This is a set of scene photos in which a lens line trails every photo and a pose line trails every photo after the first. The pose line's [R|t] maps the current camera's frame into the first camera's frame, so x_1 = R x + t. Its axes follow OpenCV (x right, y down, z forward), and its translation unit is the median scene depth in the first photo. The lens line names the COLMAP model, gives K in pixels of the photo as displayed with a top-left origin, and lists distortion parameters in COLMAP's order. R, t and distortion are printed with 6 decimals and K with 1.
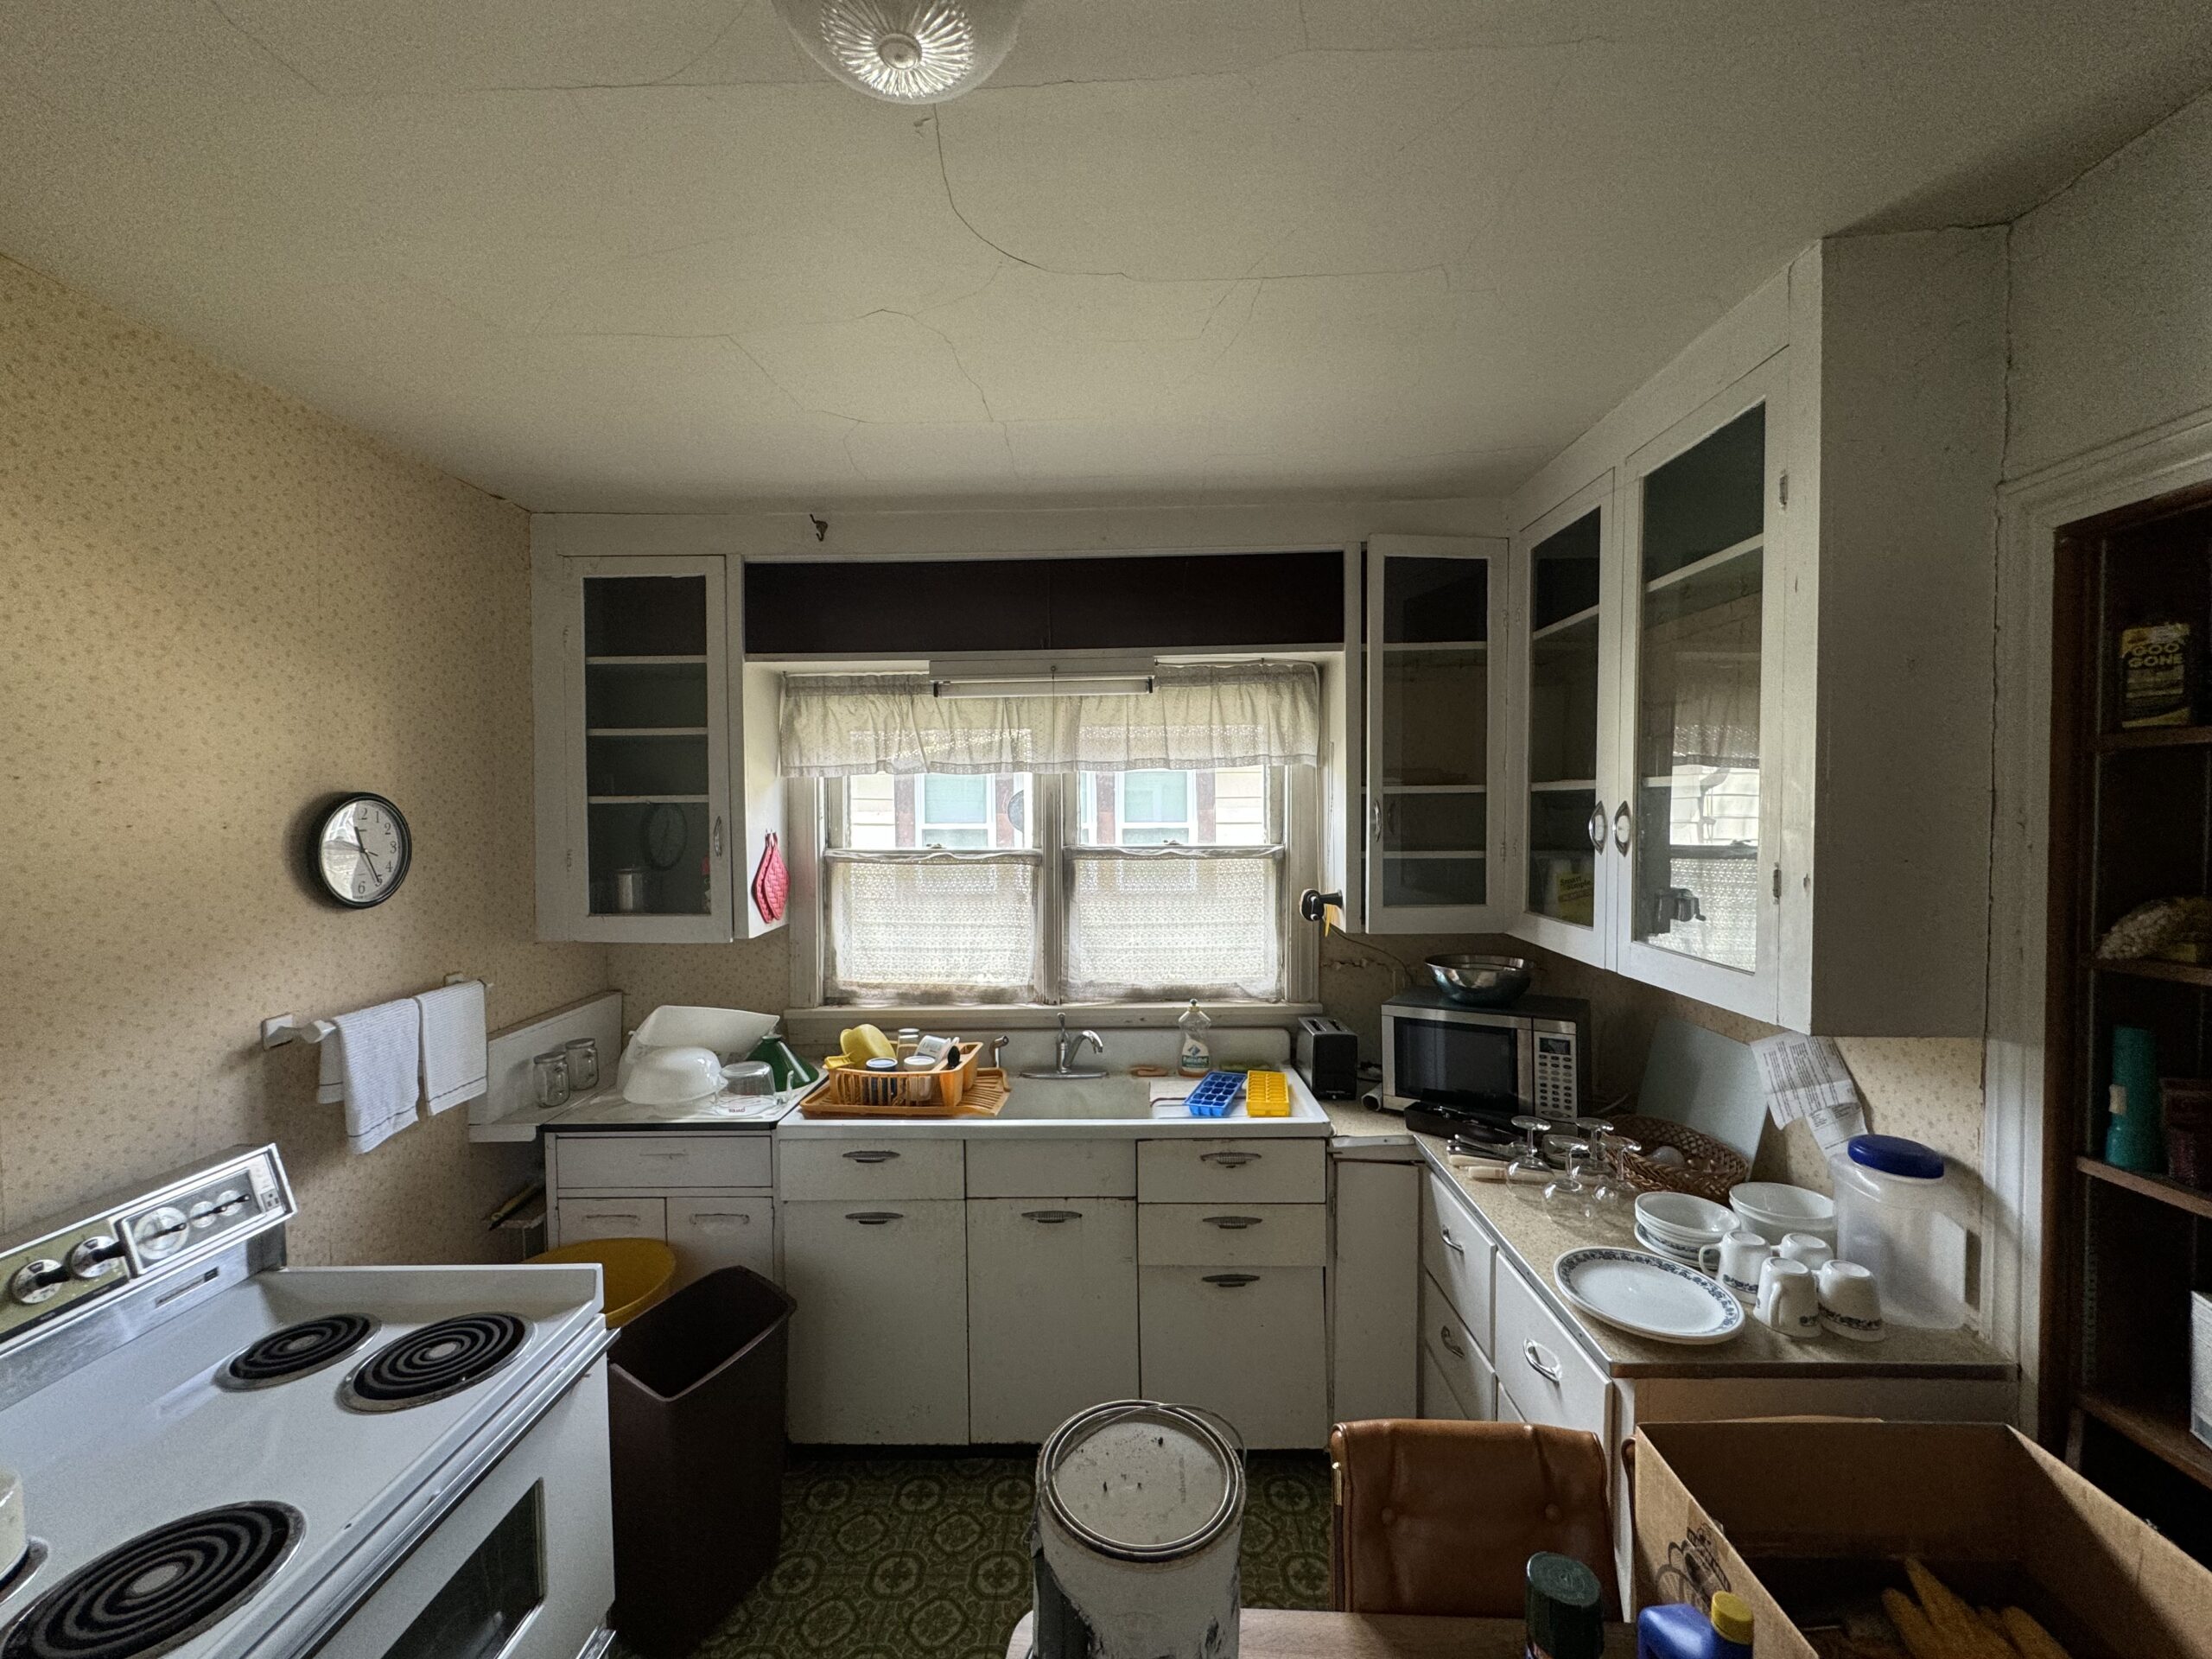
lens RADIAL K [[883.0, 0, 1107.2], [0, 883.0, 826.6], [0, 0, 1]] dist [-0.001650, 0.000061]
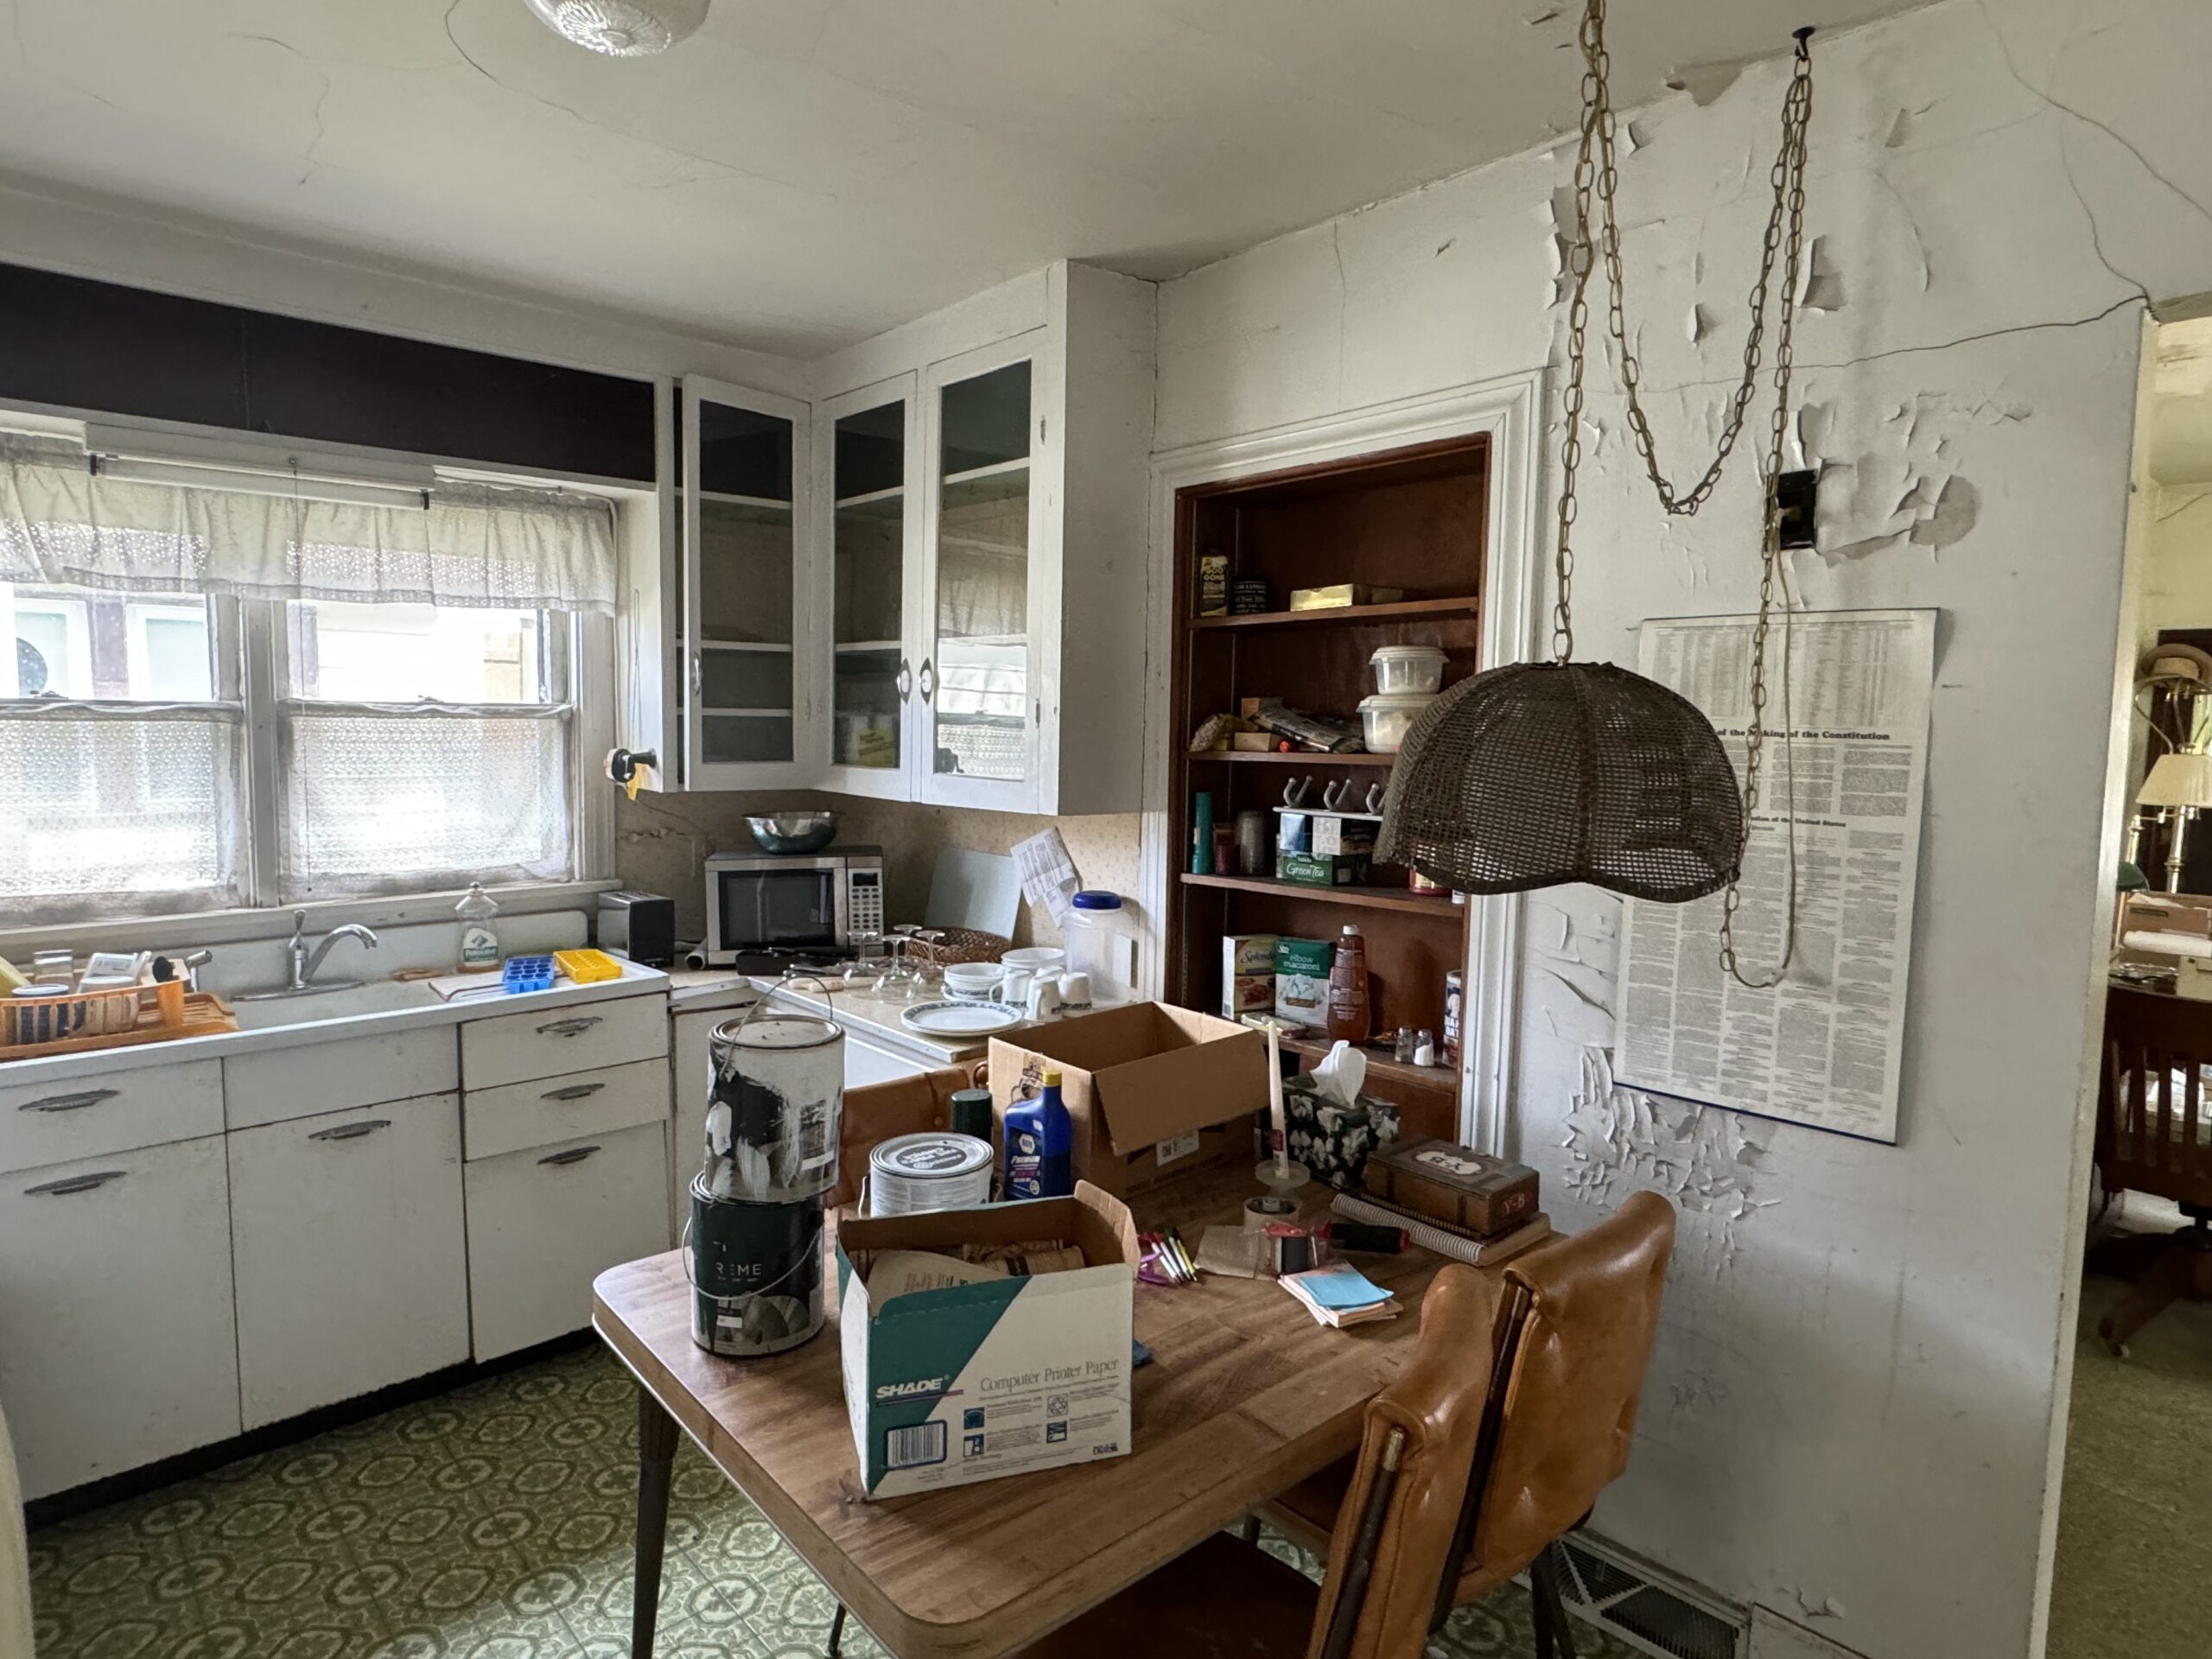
lens RADIAL K [[1235.1, 0, 1091.8], [0, 1235.1, 826.4], [0, 0, 1]] dist [-0.001496, -0.000507]
pose [[0.722864, -0.043604, 0.689613, -0.337540], [-0.005649, 0.997601, 0.069000, 0.066685], [-0.690968, -0.053773, 0.720883, -0.303092]]
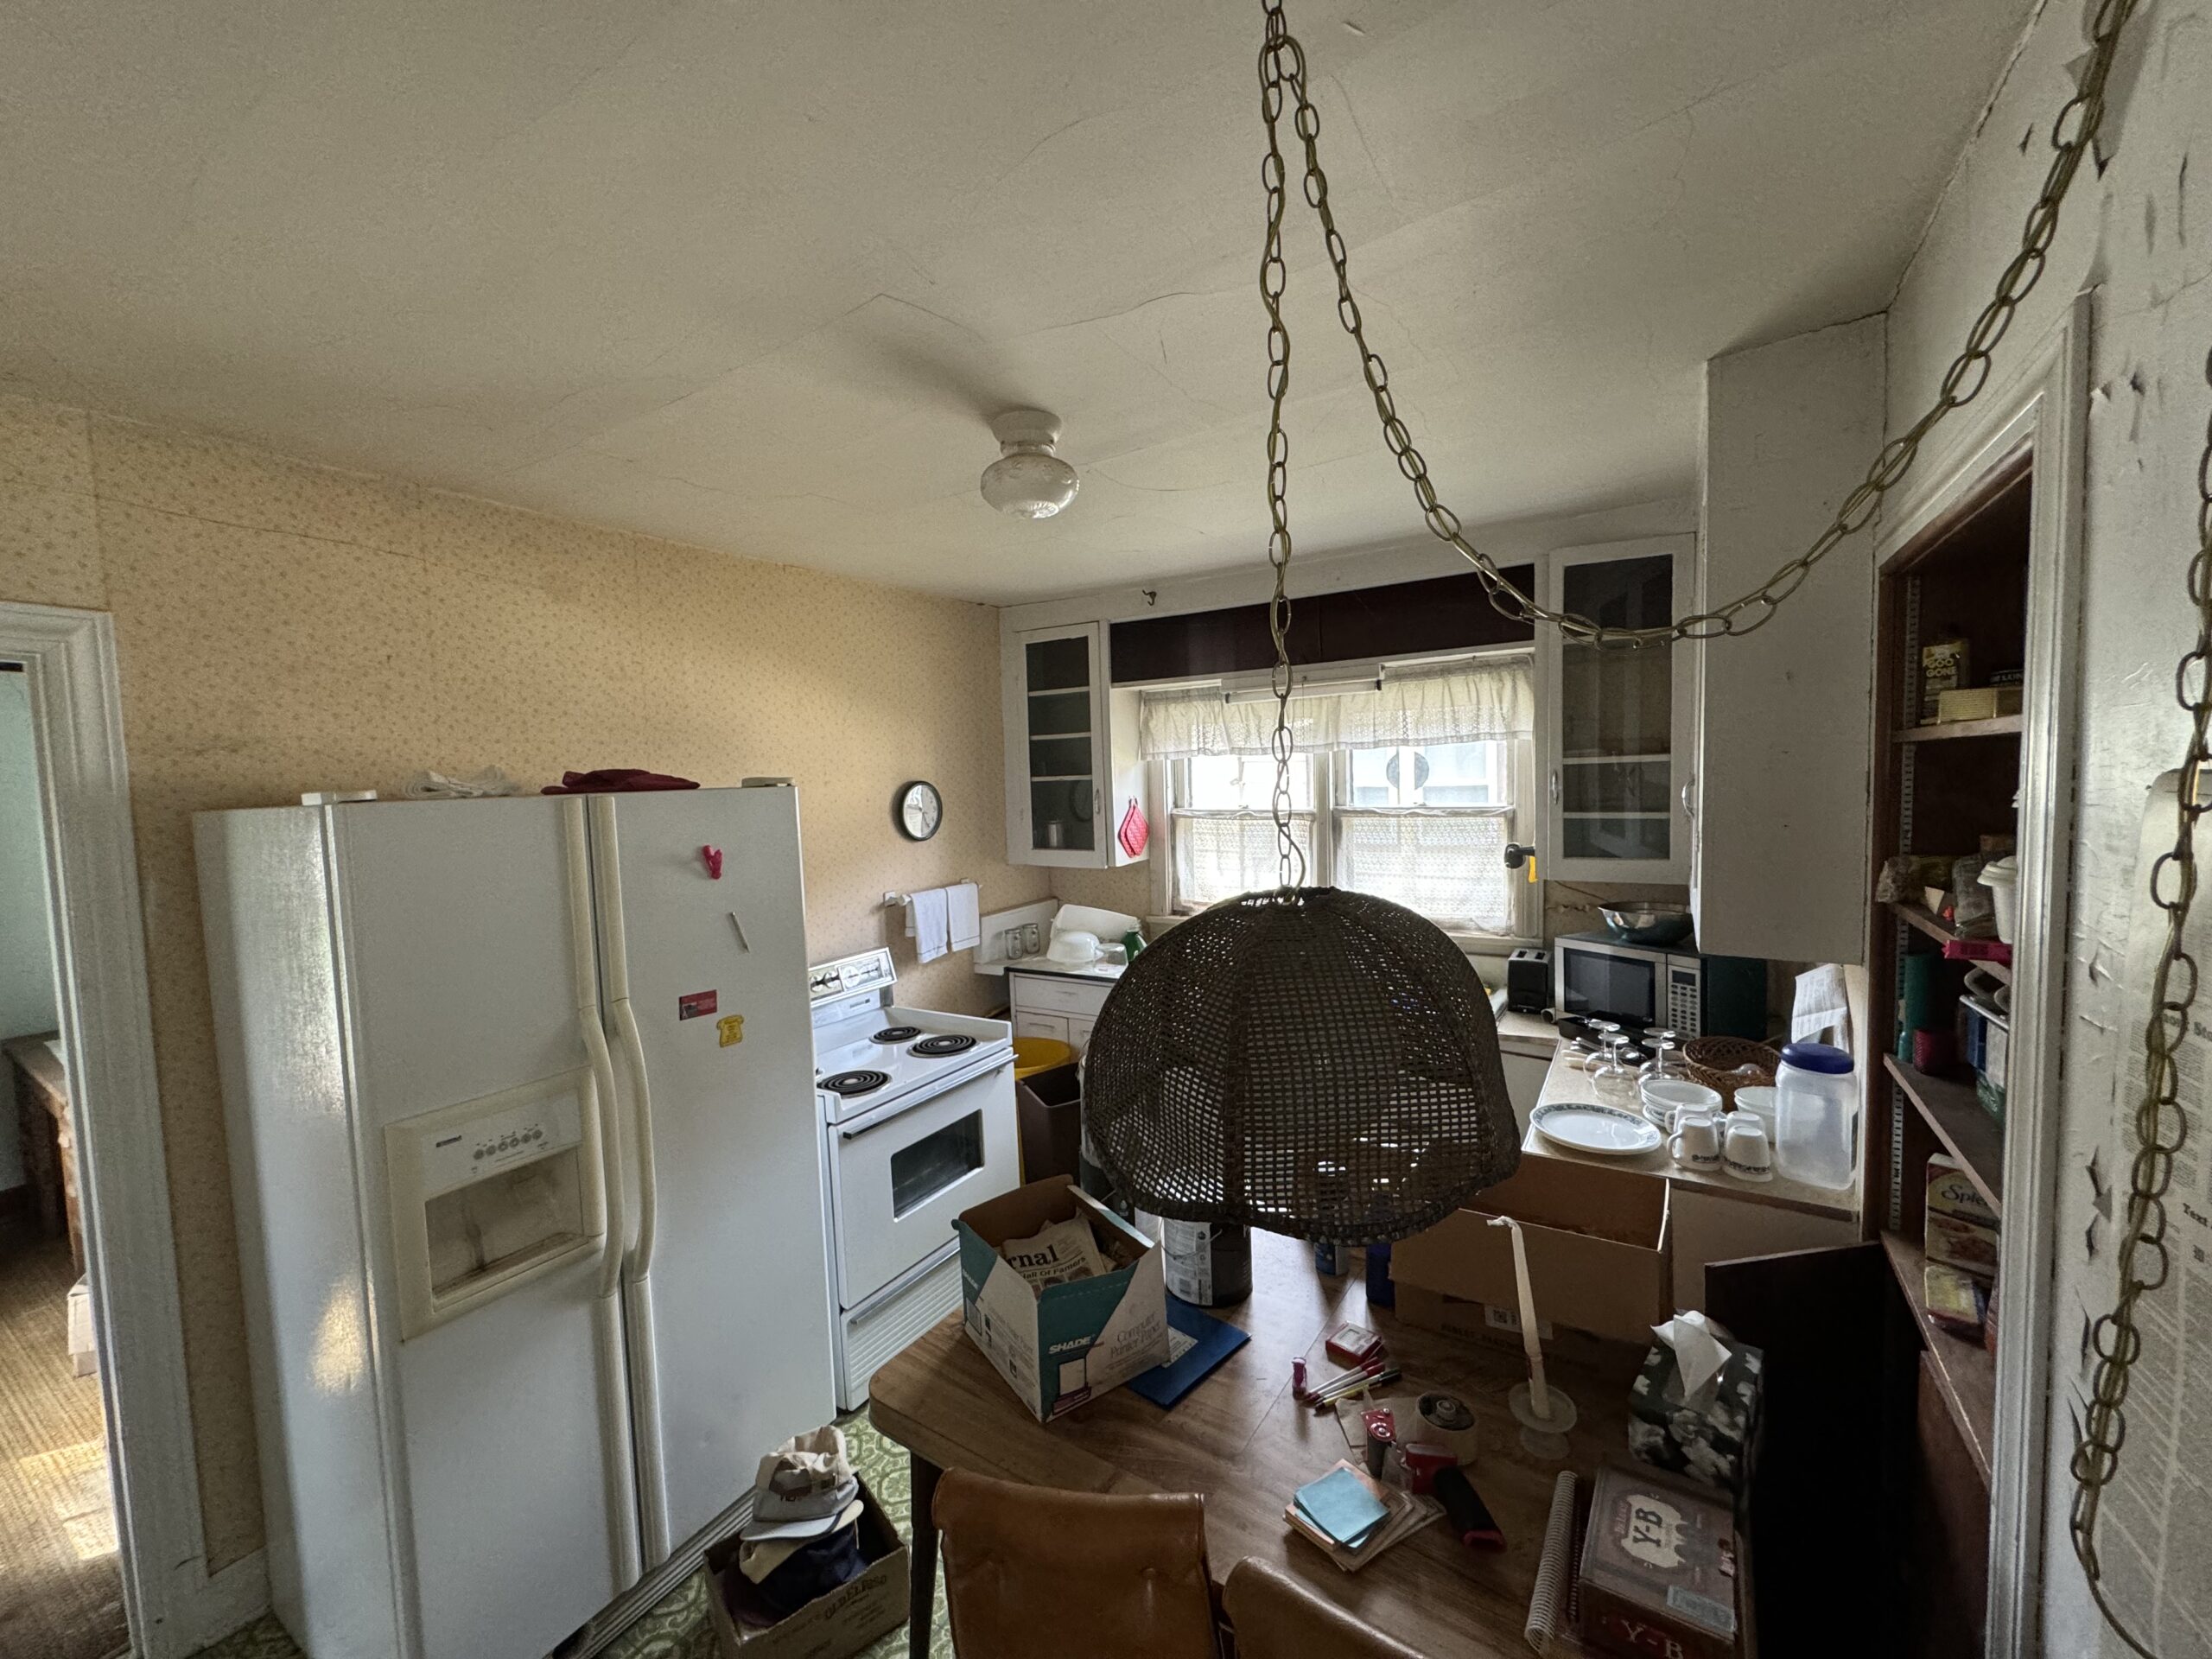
lens RADIAL K [[883.0, 0, 1107.2], [0, 883.0, 826.6], [0, 0, 1]] dist [-0.001650, 0.000061]
pose [[0.857461, 0.012411, -0.514399, 0.417571], [0.015912, 0.998591, 0.050618, -0.024931], [0.514302, -0.051588, 0.856056, -0.373426]]
